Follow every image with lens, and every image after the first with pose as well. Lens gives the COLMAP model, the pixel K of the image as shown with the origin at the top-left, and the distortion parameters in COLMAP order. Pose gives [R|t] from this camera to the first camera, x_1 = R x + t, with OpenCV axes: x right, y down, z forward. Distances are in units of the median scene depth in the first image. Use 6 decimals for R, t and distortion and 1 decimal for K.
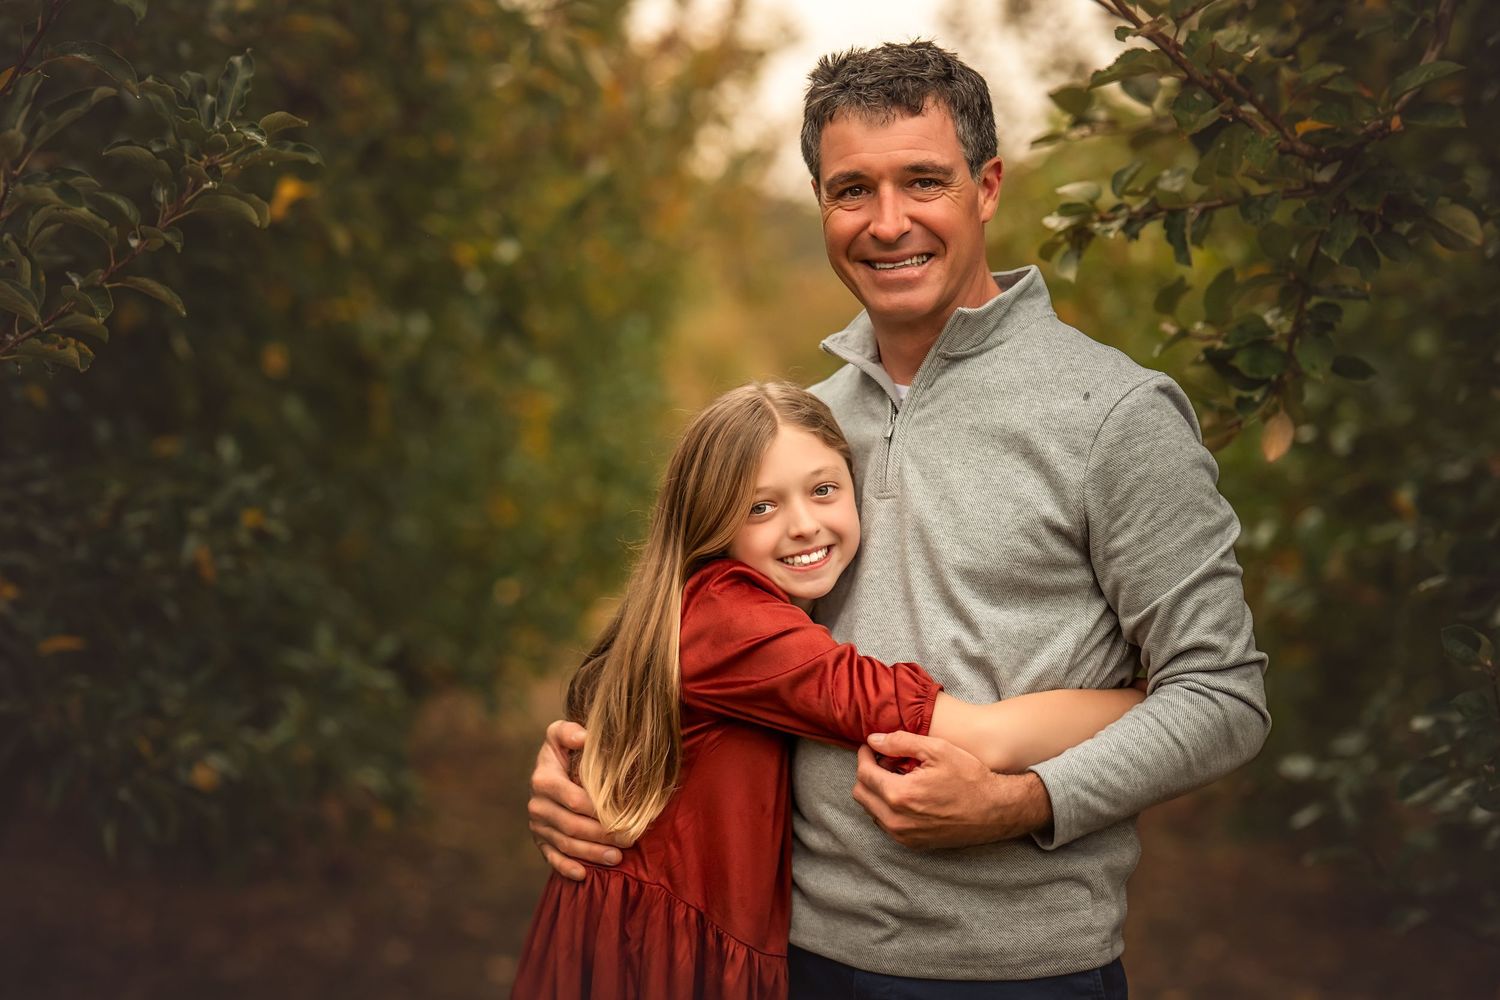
lens RADIAL K [[3611.1, 0, 749.4], [0, 3611.1, 402.0], [0, 0, 1]] dist [-0.021400, -0.033439]
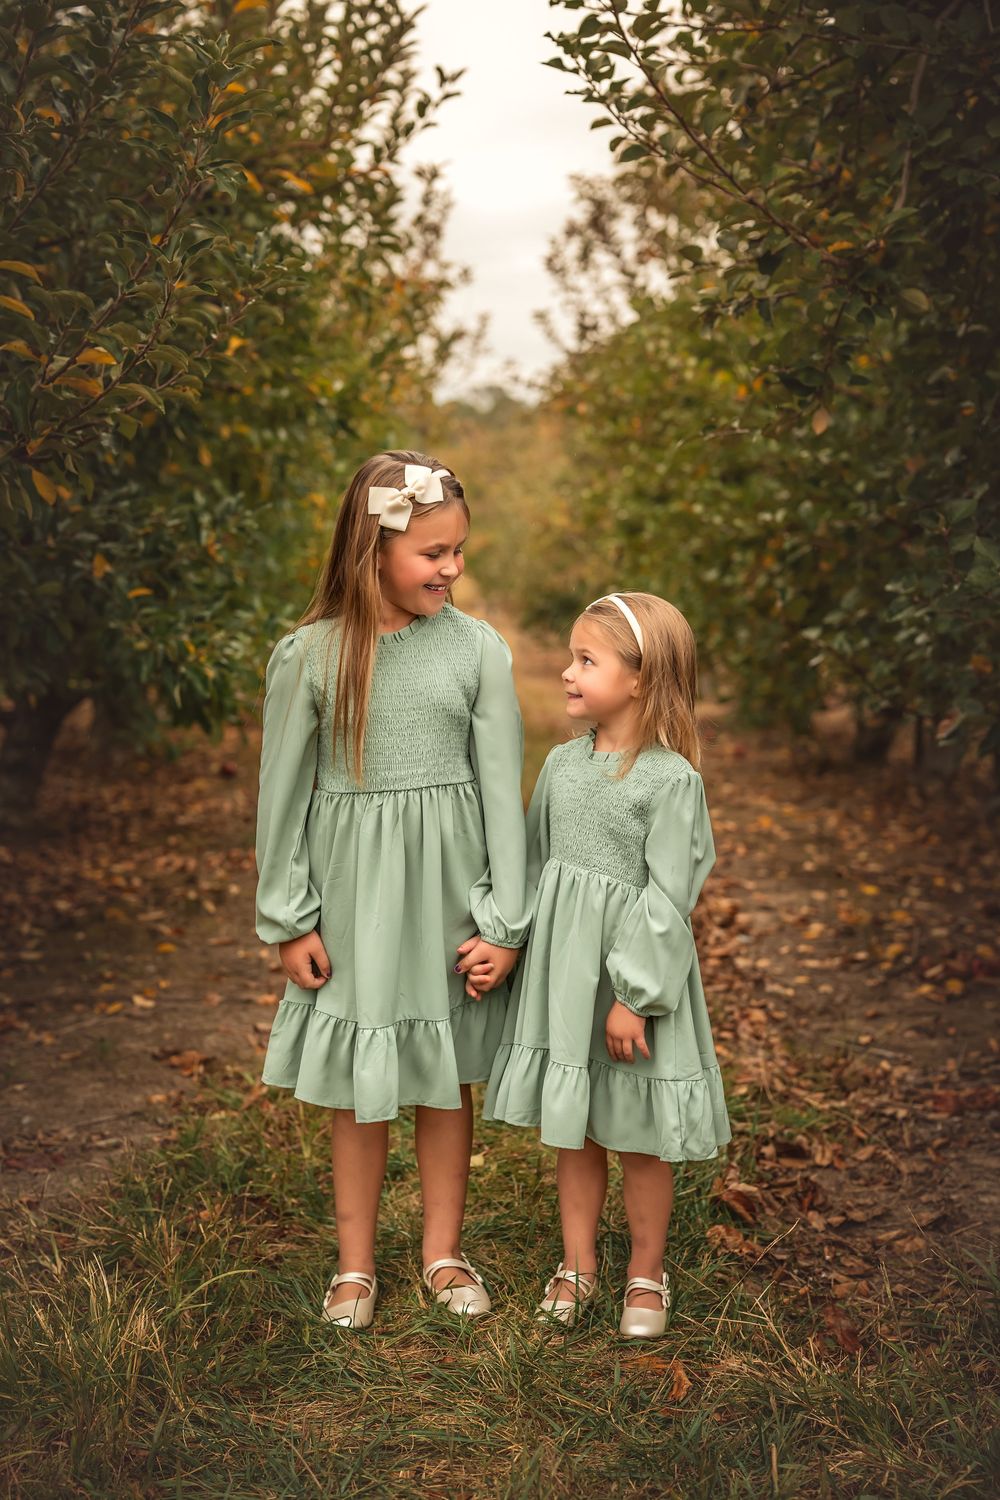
lens RADIAL K [[2148.4, 0, 498.9], [0, 2148.4, 747.7], [0, 0, 1]] dist [-0.008561, 0.029417]
pose [[0.997804, -0.054720, 0.037327, -0.070829], [0.050610, 0.993357, 0.103344, 0.054772], [-0.042734, -0.101228, 0.993945, -0.115098]]
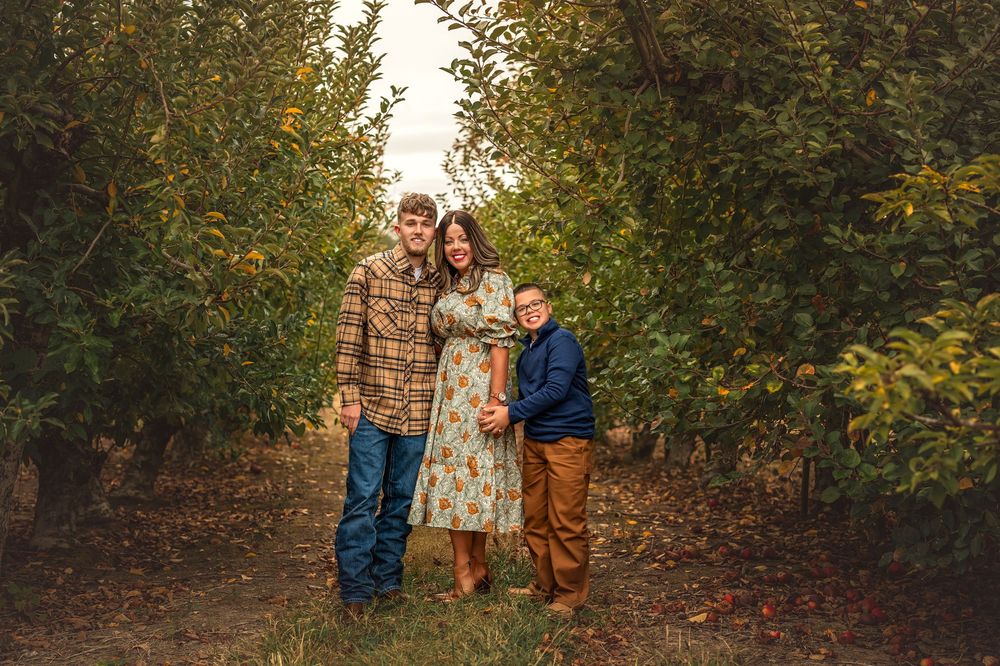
lens RADIAL K [[1453.2, 0, 498.4], [0, 1453.2, 327.3], [0, 0, 1]] dist [-0.004367, 0.006875]
pose [[0.992494, -0.061848, 0.105499, -0.121753], [0.060883, 0.998069, 0.012343, 0.038251], [-0.106059, -0.005827, 0.994343, -0.575663]]
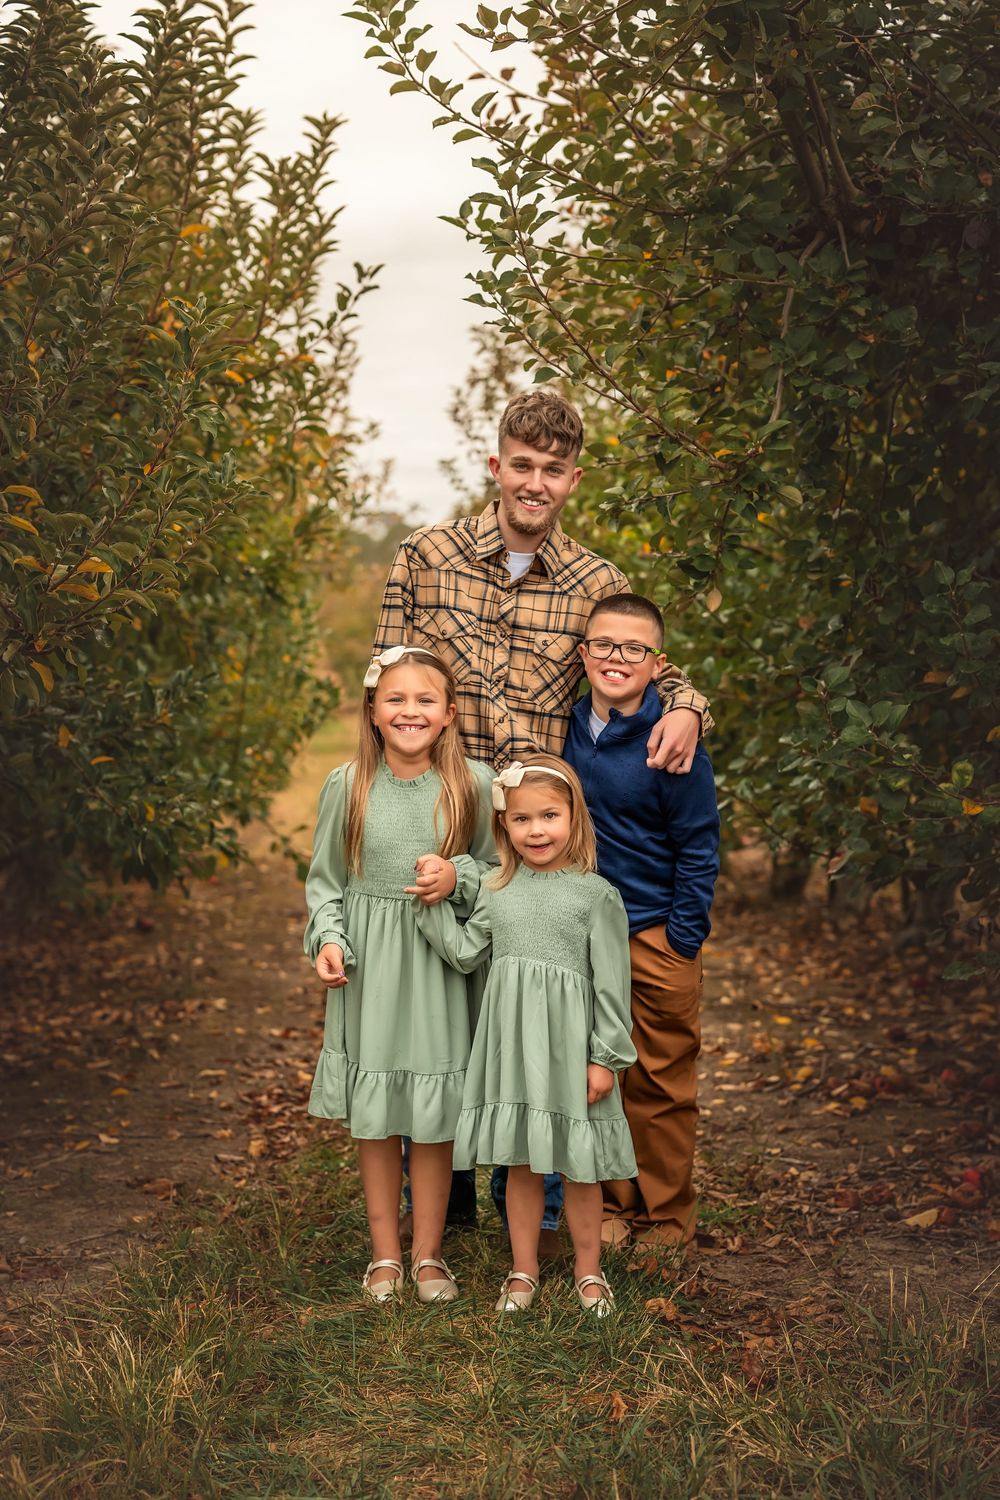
lens RADIAL K [[2294.0, 0, 507.0], [0, 2294.0, 769.2], [0, 0, 1]] dist [-0.015122, 0.001423]
pose [[0.993195, -0.077235, 0.087168, -0.103008], [0.072929, 0.996004, 0.051557, 0.030849], [-0.090802, -0.044849, 0.994859, -0.351390]]
